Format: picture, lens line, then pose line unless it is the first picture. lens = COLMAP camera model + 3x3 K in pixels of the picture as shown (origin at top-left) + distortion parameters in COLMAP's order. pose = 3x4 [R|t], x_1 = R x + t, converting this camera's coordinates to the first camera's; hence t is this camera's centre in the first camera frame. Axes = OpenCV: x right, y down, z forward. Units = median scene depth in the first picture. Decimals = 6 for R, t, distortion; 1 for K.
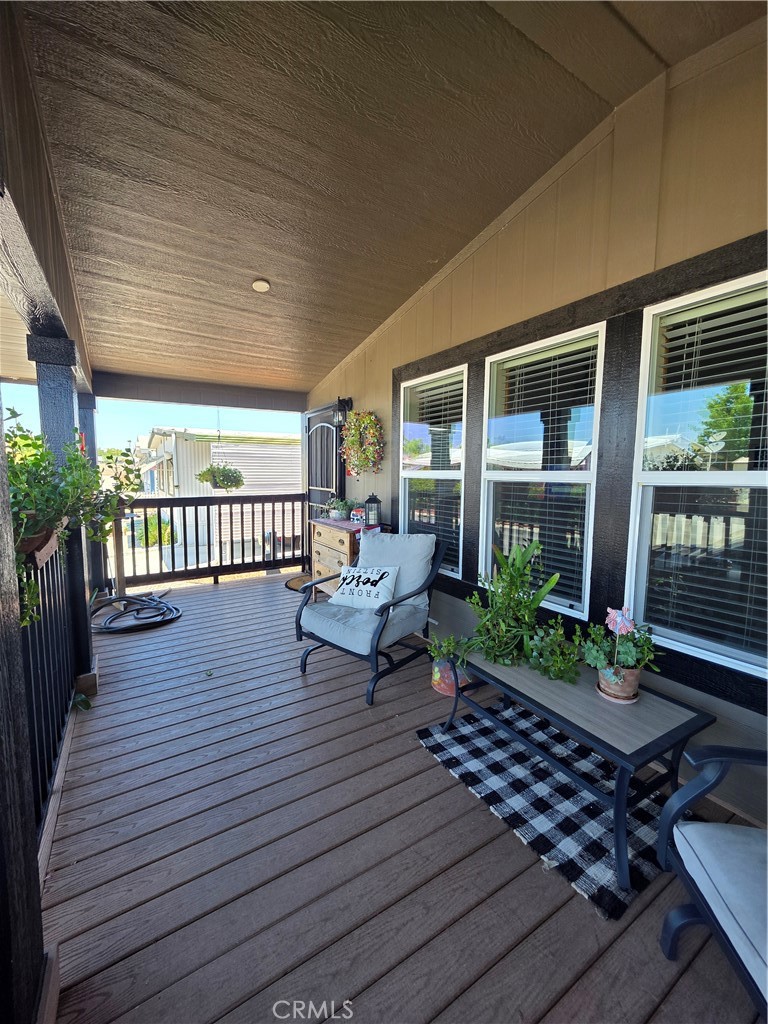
lens RADIAL K [[409.0, 0, 376.2], [0, 409.0, 512.4], [0, 0, 1]] dist [0.001945, -0.000228]
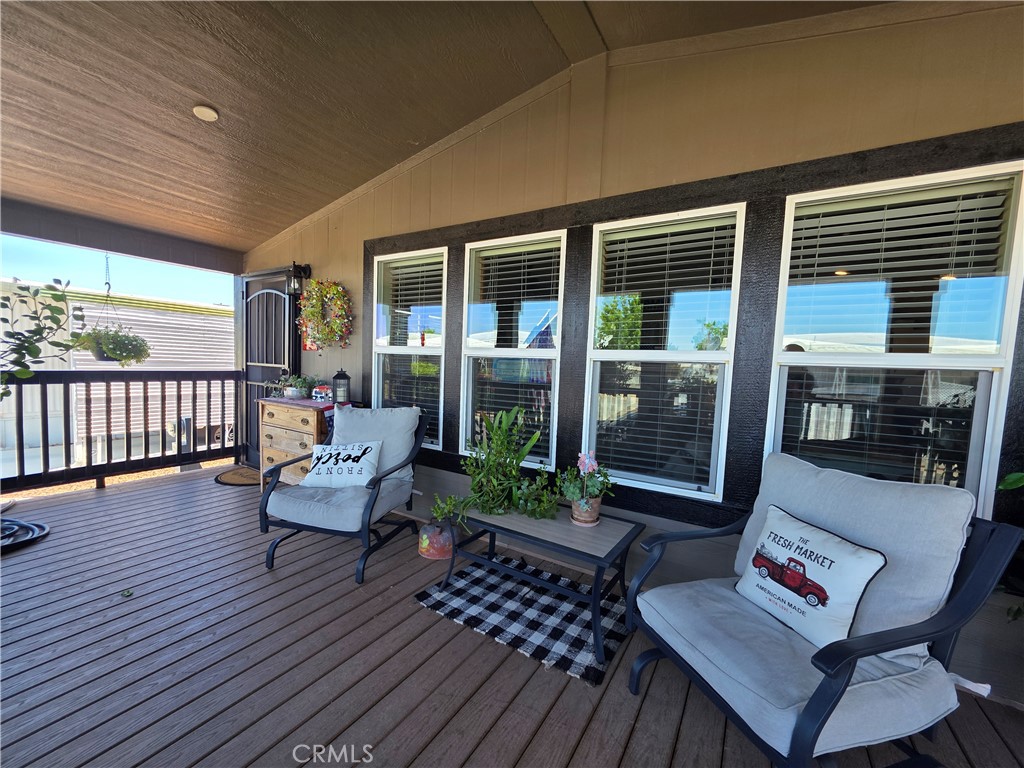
lens RADIAL K [[409.0, 0, 513.7], [0, 409.0, 395.8], [0, 0, 1]] dist [0.001945, -0.000228]
pose [[0.886563, -0.004764, 0.462584, -0.131634], [0.011391, 0.999869, -0.011534, 0.043820], [-0.462468, 0.015495, 0.886500, -0.022773]]
